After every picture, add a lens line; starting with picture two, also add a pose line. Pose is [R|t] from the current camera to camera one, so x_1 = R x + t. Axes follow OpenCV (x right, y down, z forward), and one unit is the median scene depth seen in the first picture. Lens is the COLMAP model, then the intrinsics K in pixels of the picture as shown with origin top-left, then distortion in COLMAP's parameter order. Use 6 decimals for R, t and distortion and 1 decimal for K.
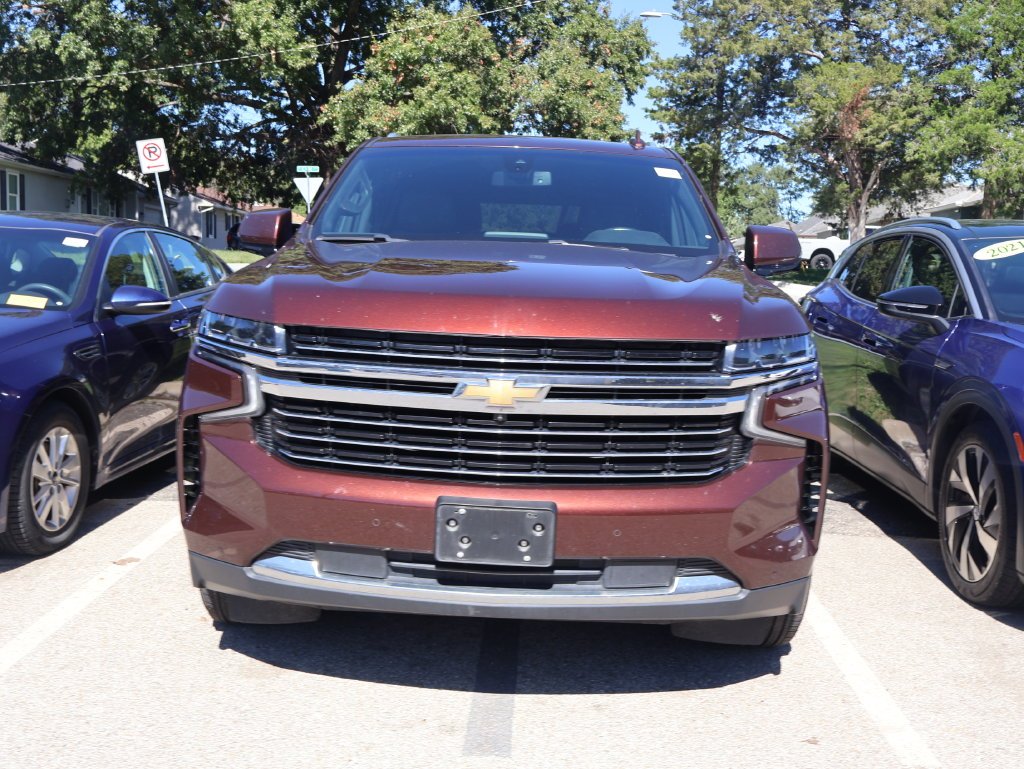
lens RADIAL K [[1127.9, 0, 509.6], [0, 1127.9, 384.4], [0, 0, 1]] dist [0.004847, -0.009332]
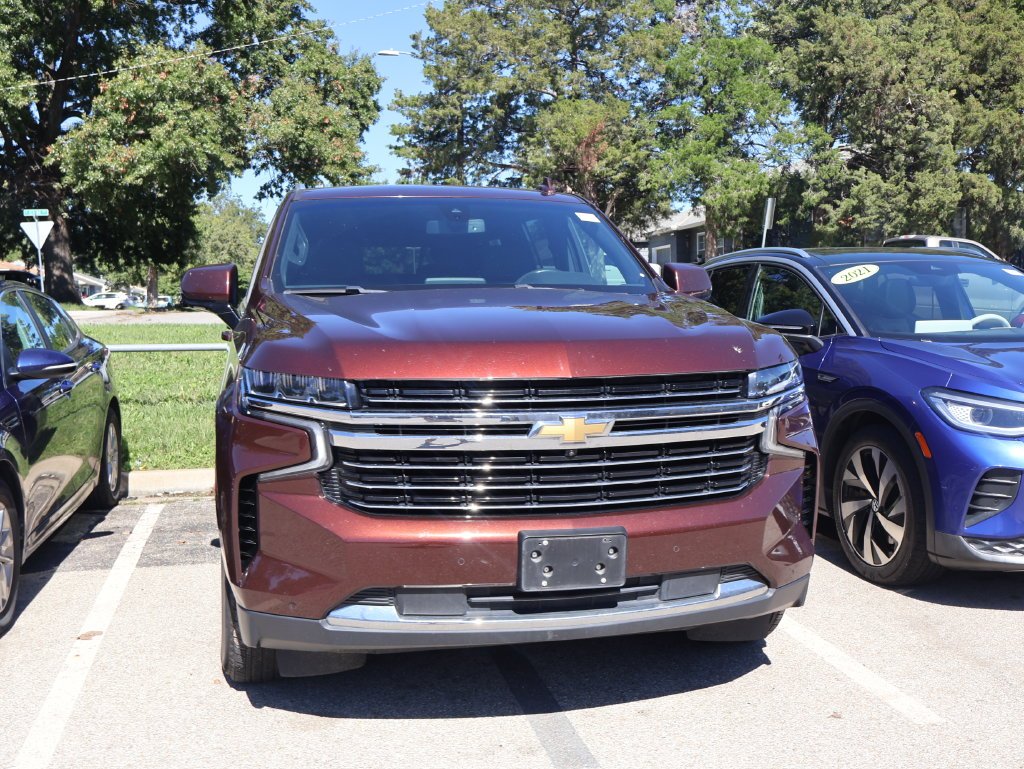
lens RADIAL K [[1127.5, 0, 508.8], [0, 1127.5, 381.6], [0, 0, 1]] dist [-0.000239, 0.005121]
pose [[0.968273, -0.063667, 0.241647, -0.040825], [0.070884, 0.997258, -0.021281, -0.002521], [-0.239630, 0.037735, 0.970131, -0.004909]]
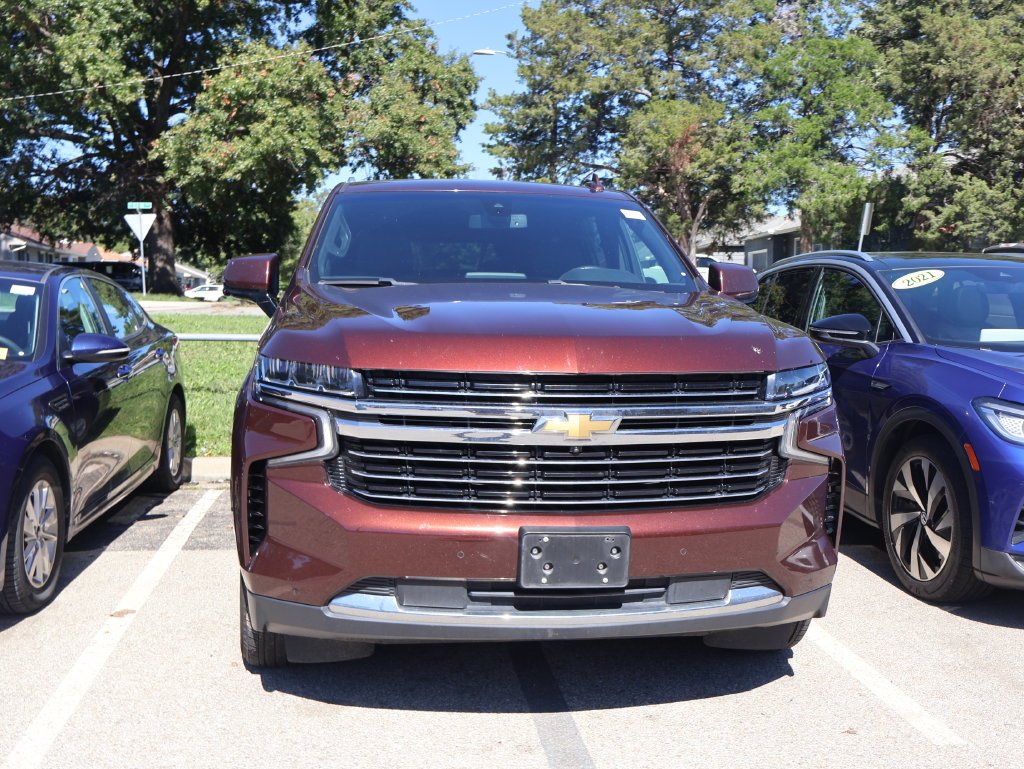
lens RADIAL K [[1127.9, 0, 509.6], [0, 1127.9, 384.4], [0, 0, 1]] dist [0.004847, -0.009332]
pose [[0.986657, -0.034547, 0.159106, -0.030069], [0.038914, 0.998944, -0.024412, -0.001091], [-0.158095, 0.030277, 0.986960, -0.005951]]
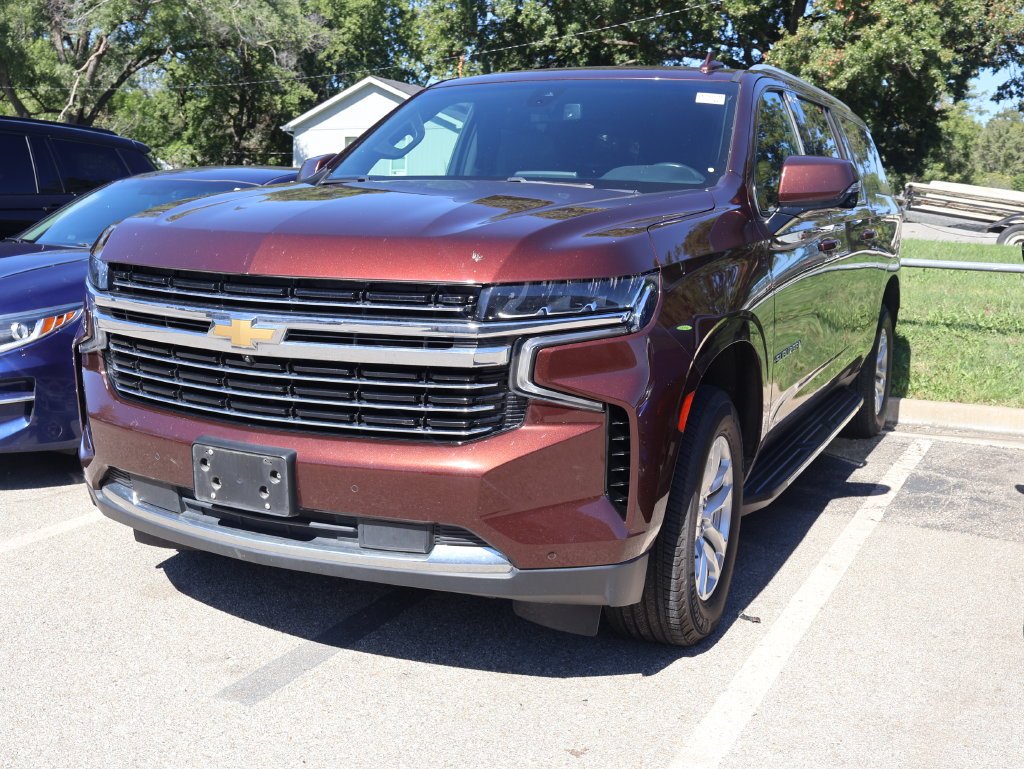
lens RADIAL K [[1127.9, 0, 509.6], [0, 1127.9, 384.4], [0, 0, 1]] dist [0.004847, -0.009332]
pose [[0.903775, 0.053575, -0.424642, 0.076629], [-0.037175, 0.998211, 0.046820, -0.000292], [0.426391, -0.026528, 0.904150, 0.027727]]
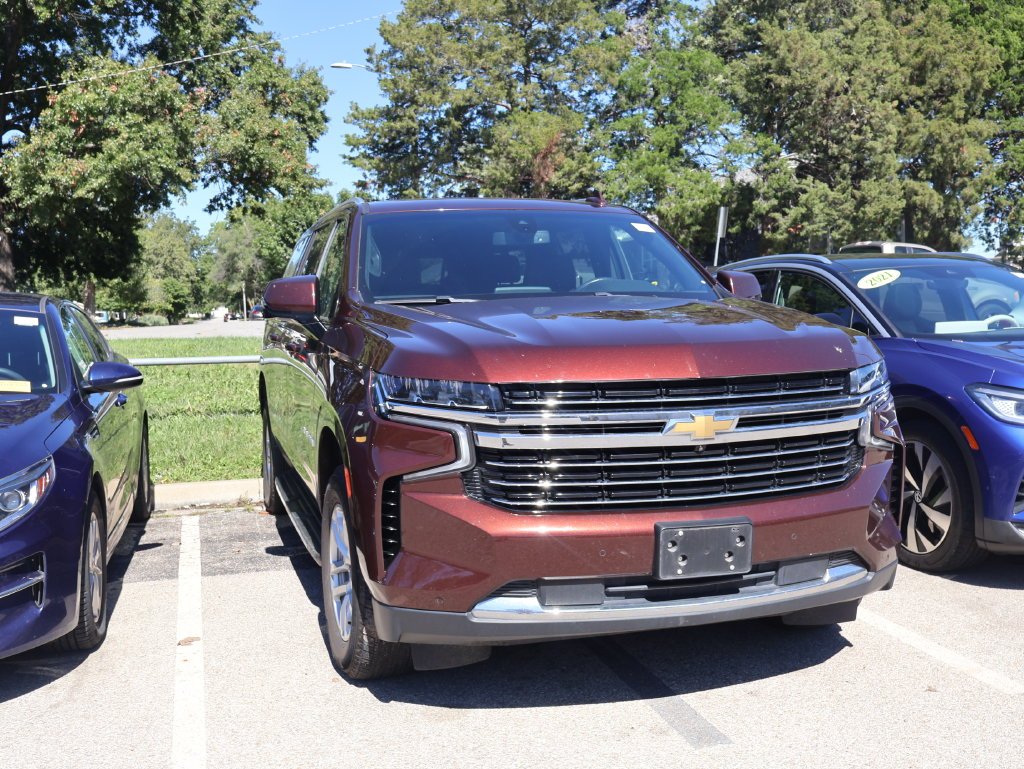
lens RADIAL K [[1127.5, 0, 513.8], [0, 1127.5, 376.9], [0, 0, 1]] dist [0.003723, 0.000759]
pose [[0.950128, -0.077431, 0.302094, -0.067266], [0.090484, 0.995463, -0.029432, -0.003371], [-0.298445, 0.055299, 0.952824, -0.006018]]
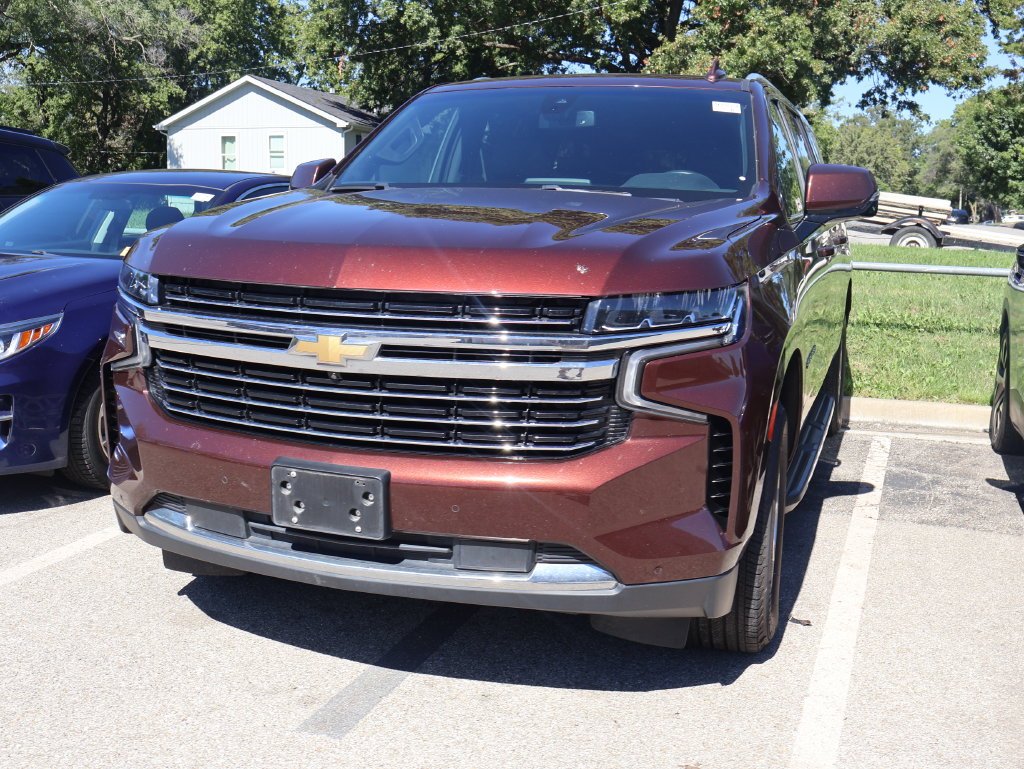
lens RADIAL K [[1126.9, 0, 513.8], [0, 1126.9, 374.2], [0, 0, 1]] dist [-0.000940, 0.020876]
pose [[0.948971, 0.033559, -0.313573, 0.053319], [-0.024102, 0.999132, 0.033987, -0.000890], [0.314441, -0.024695, 0.948956, 0.021020]]
